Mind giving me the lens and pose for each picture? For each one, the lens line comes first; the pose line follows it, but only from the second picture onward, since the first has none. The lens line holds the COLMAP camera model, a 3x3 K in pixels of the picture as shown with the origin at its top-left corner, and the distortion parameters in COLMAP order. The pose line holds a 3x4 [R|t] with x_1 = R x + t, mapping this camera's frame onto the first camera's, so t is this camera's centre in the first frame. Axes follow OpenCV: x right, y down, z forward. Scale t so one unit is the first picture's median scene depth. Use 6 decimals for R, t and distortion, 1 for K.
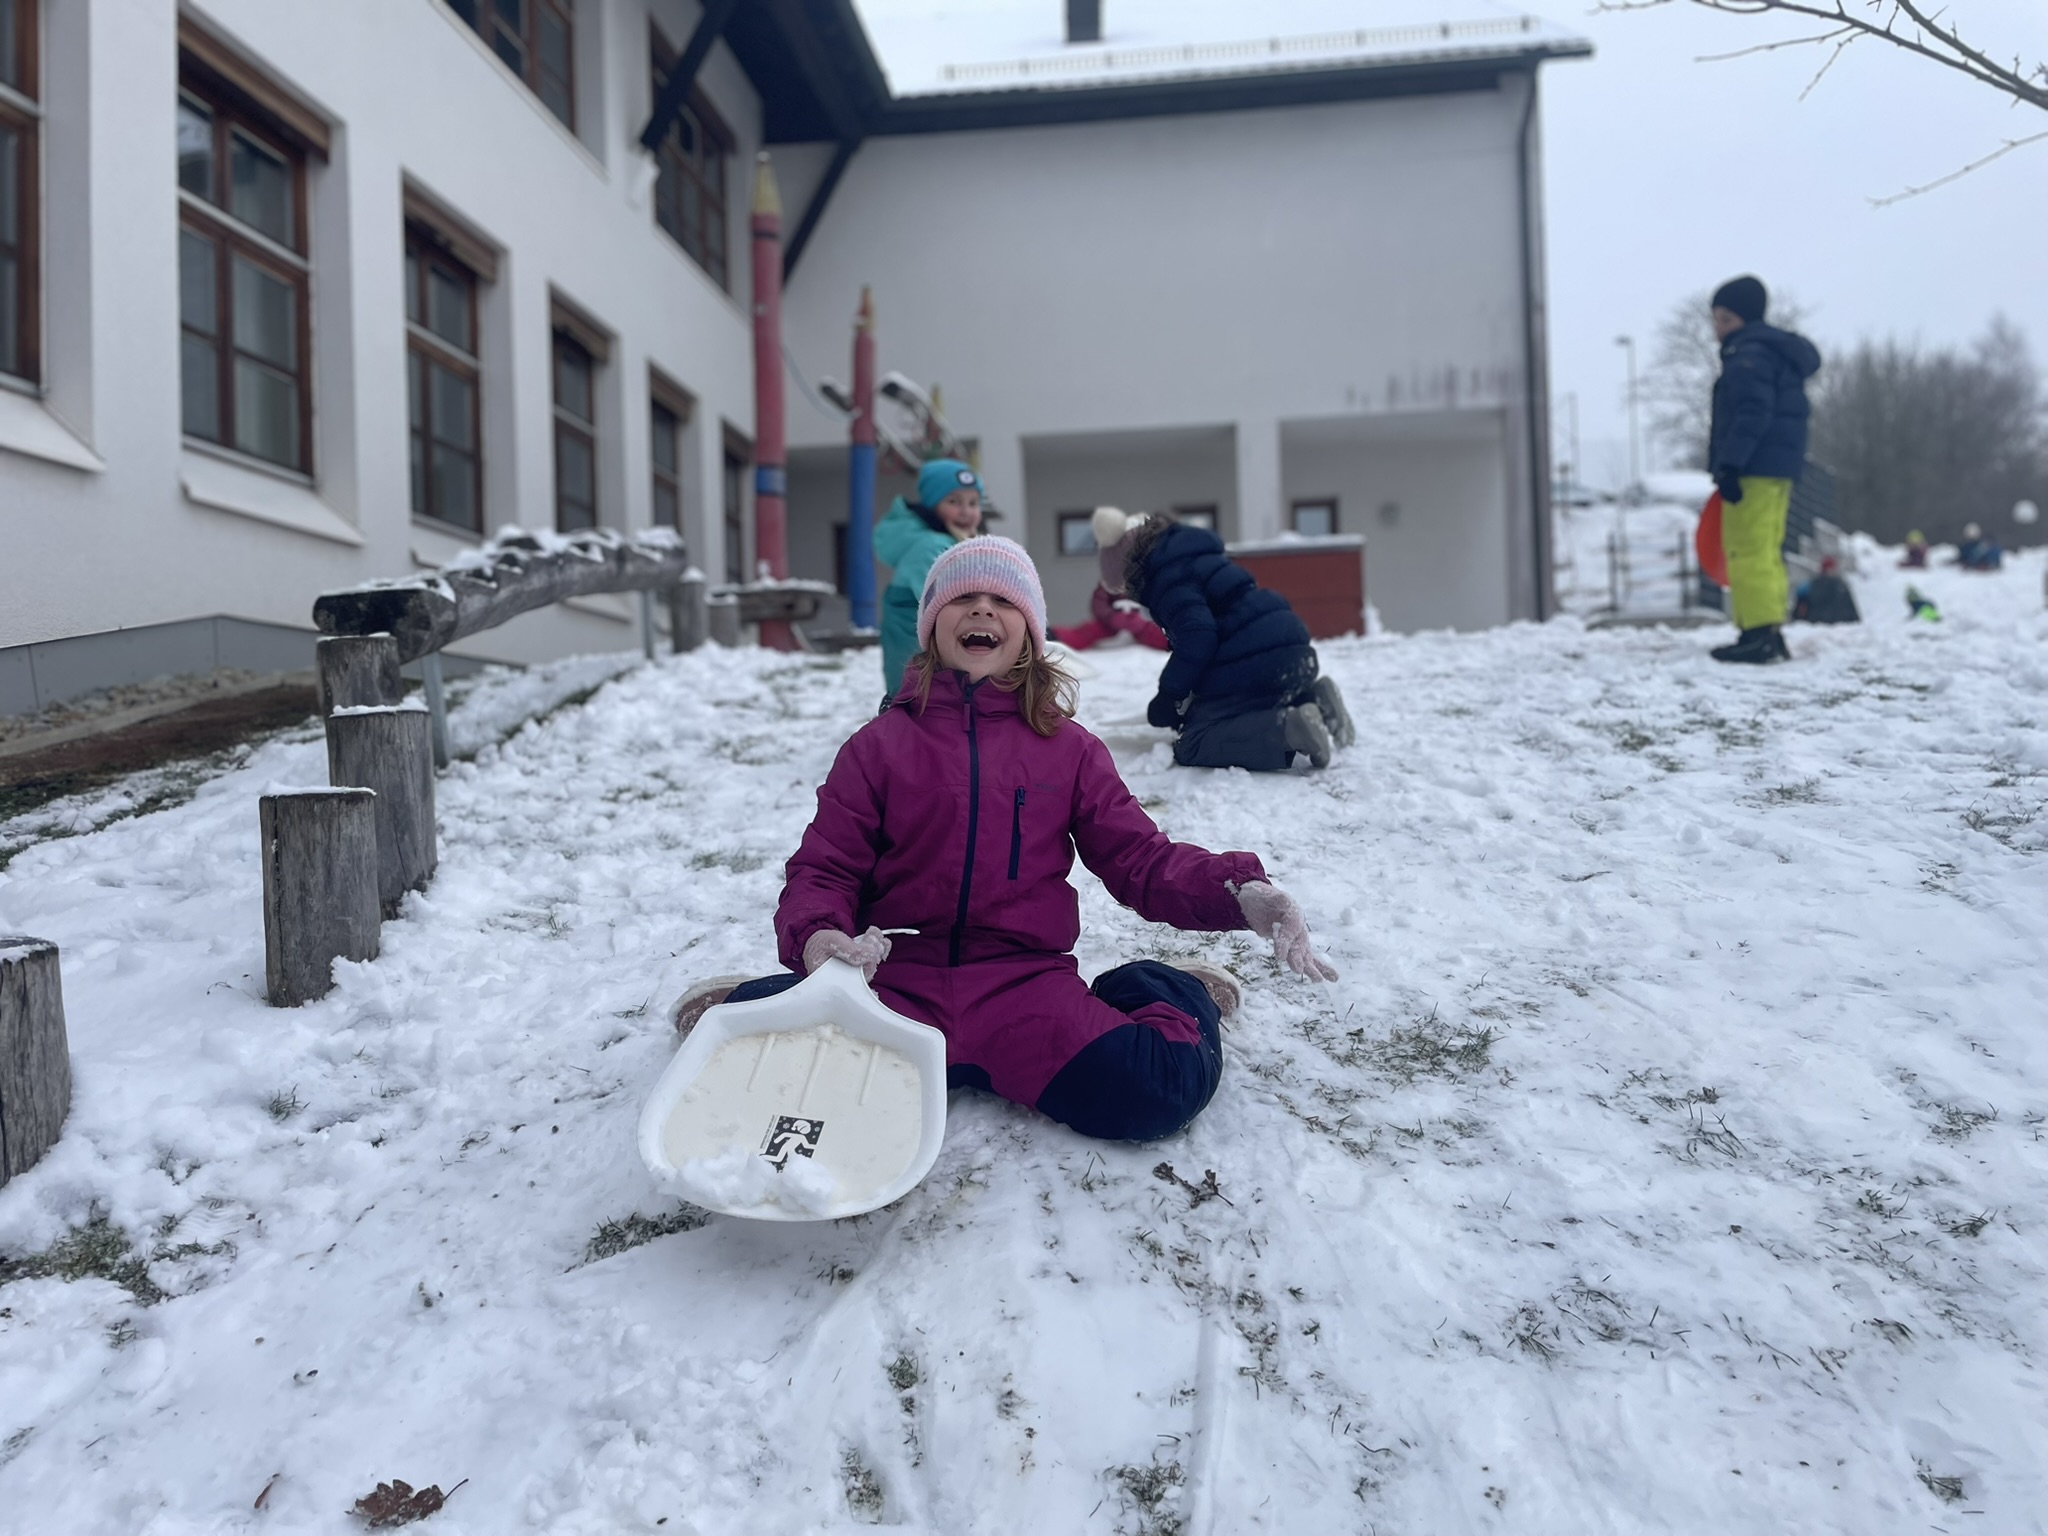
lens RADIAL K [[1500.0, 0, 1024.0], [0, 1500.0, 768.0], [0, 0, 1]] dist [0.079229, -0.100086]
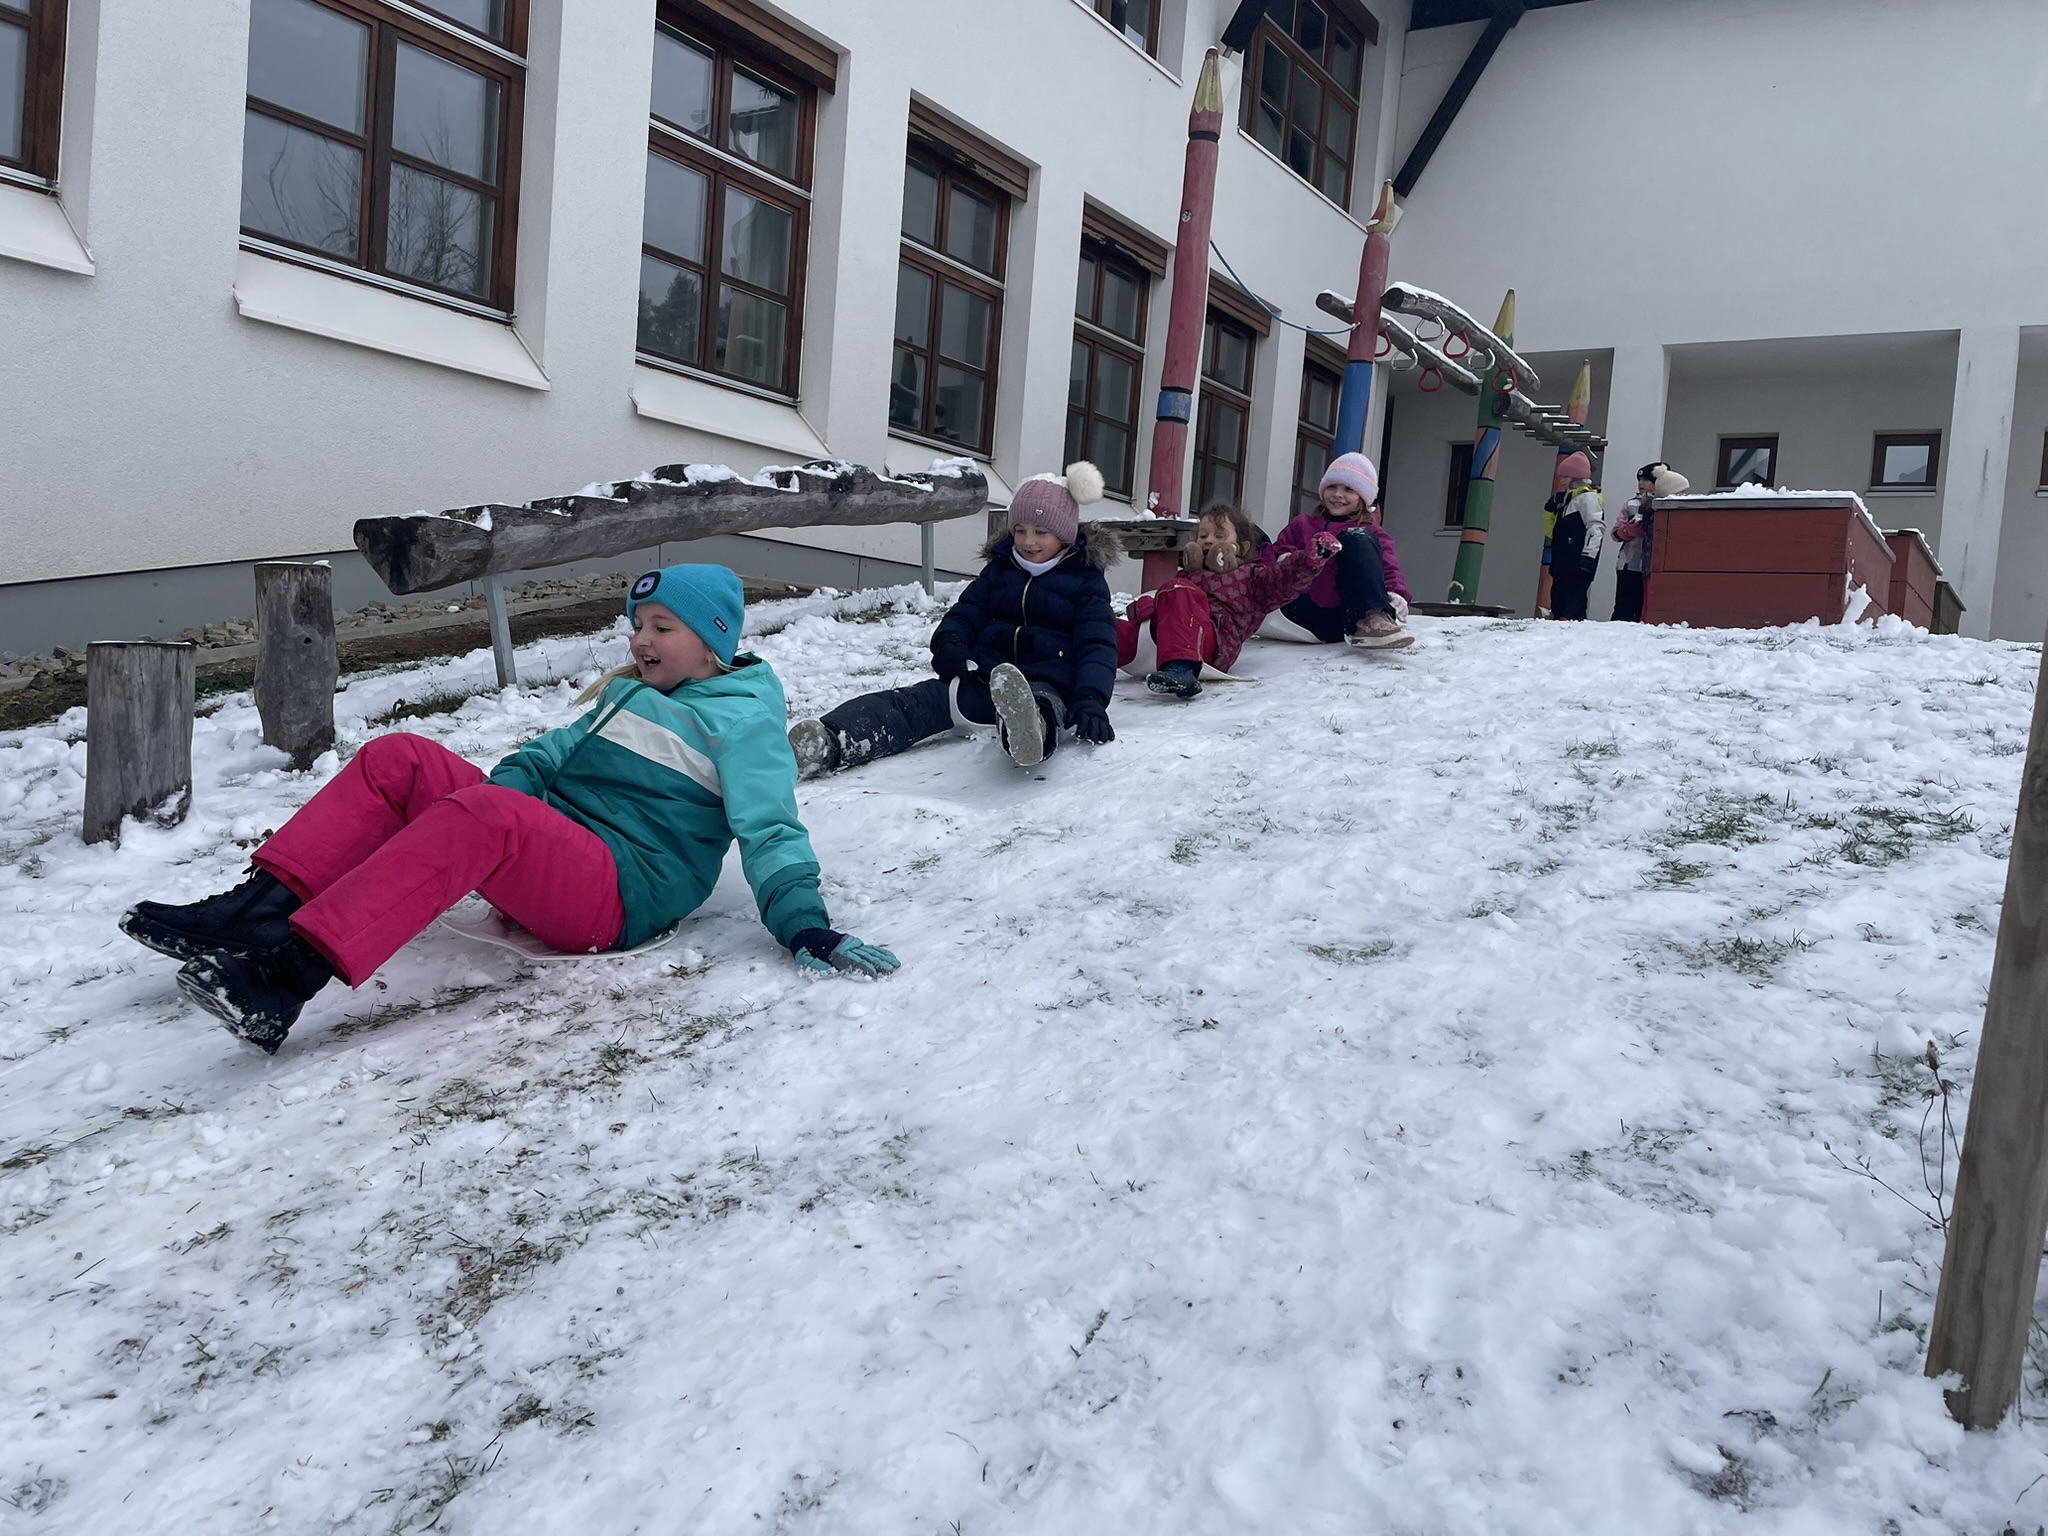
lens RADIAL K [[1500.0, 0, 1024.0], [0, 1500.0, 768.0], [0, 0, 1]] dist [0.079229, -0.100086]
pose [[0.876737, 0.128832, -0.463394, 0.228147], [-0.102069, 0.991350, 0.082500, -0.037436], [0.470015, -0.025033, 0.882304, 0.135005]]
